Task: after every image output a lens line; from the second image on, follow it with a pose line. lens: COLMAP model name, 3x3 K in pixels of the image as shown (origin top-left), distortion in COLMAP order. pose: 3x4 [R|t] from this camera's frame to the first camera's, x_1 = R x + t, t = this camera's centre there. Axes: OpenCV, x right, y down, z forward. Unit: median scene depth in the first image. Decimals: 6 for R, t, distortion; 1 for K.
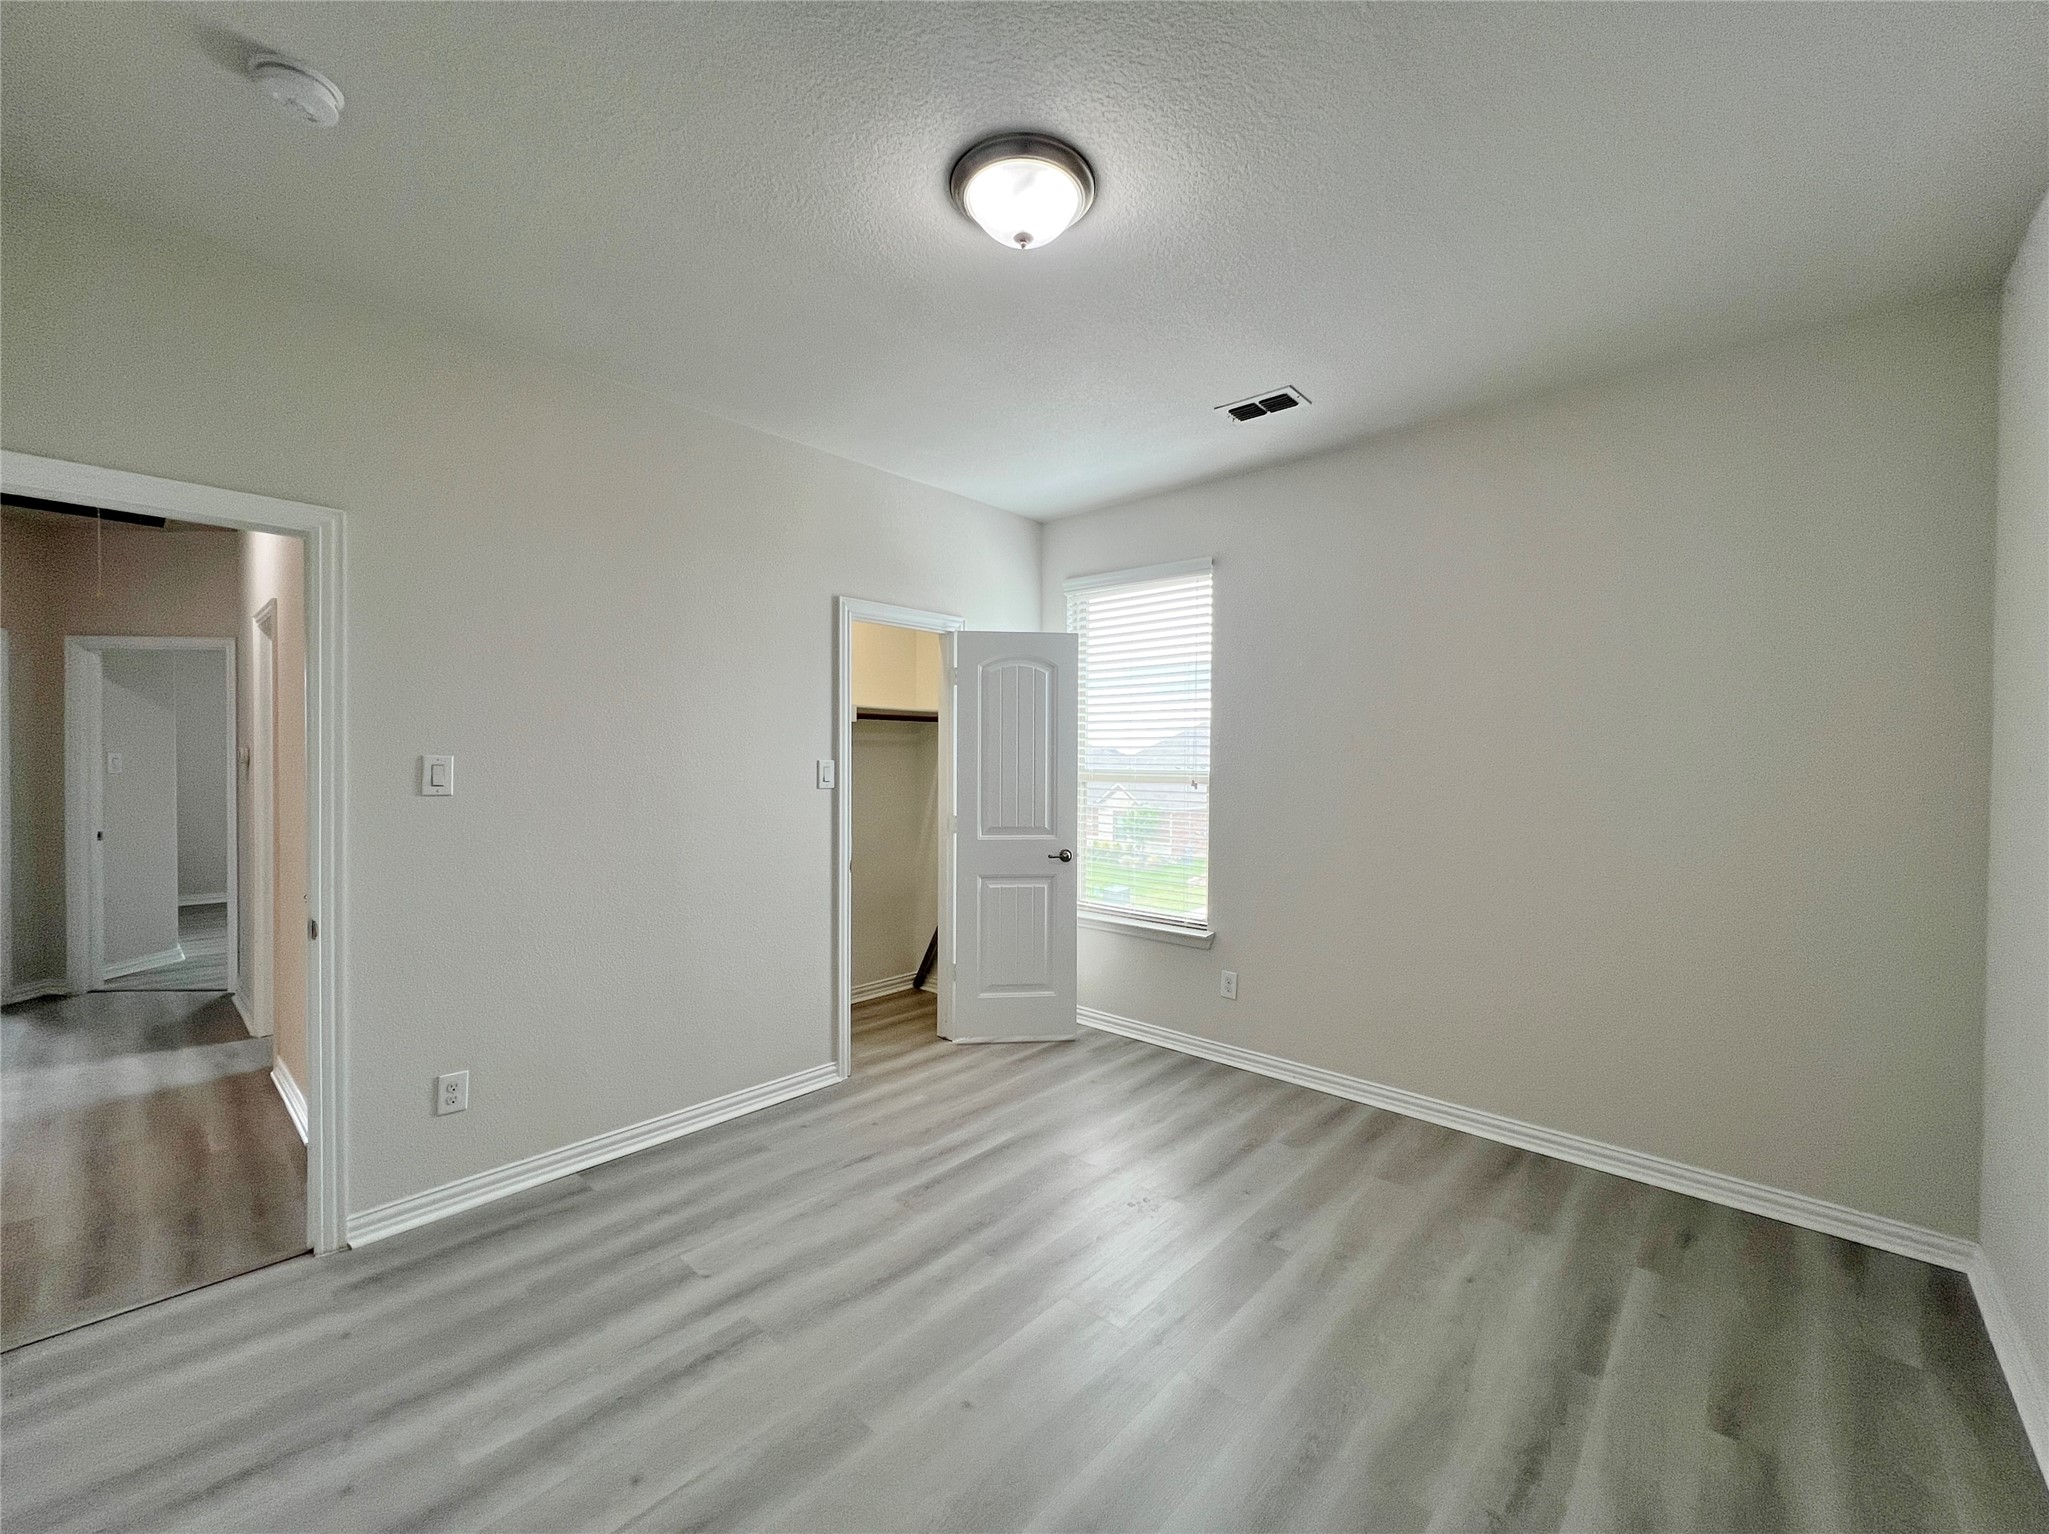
lens RADIAL K [[826.9, 0, 1018.8], [0, 826.9, 754.8], [0, 0, 1]] dist [0.000658, 0.000029]
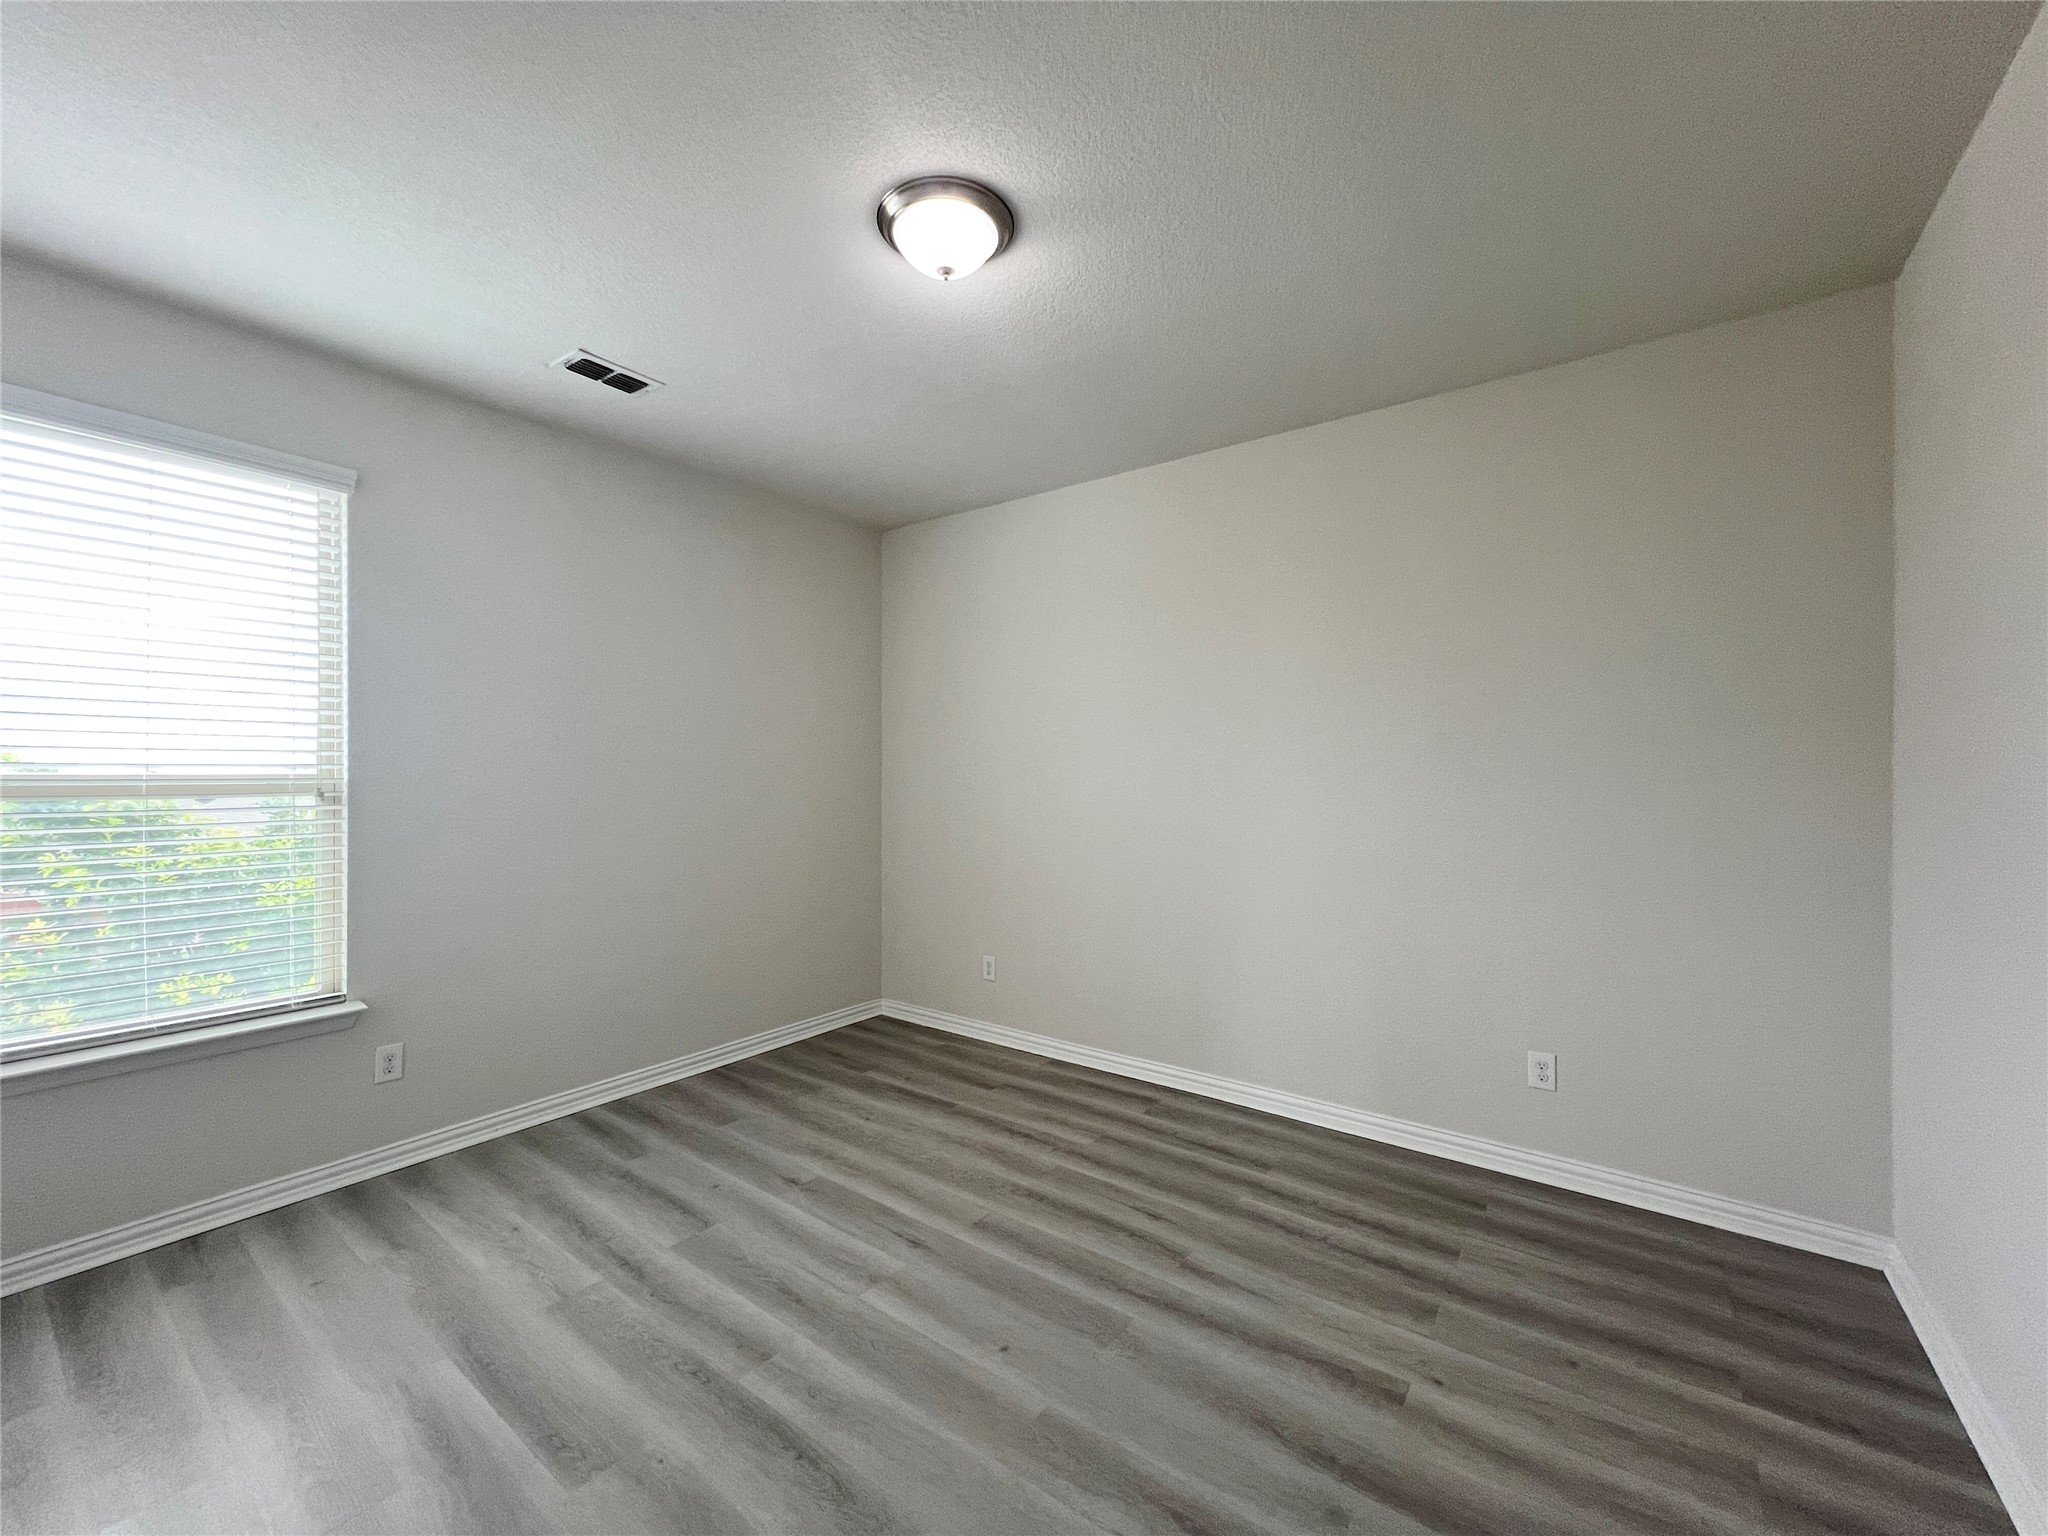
lens RADIAL K [[826.5, 0, 1025.8], [0, 826.5, 764.0], [0, 0, 1]] dist [0.000658, 0.000029]
pose [[-0.109013, 0.001994, 0.994038, -0.782793], [-0.010632, 0.999938, -0.003172, 0.009843], [-0.993983, -0.010914, -0.108985, 0.745123]]
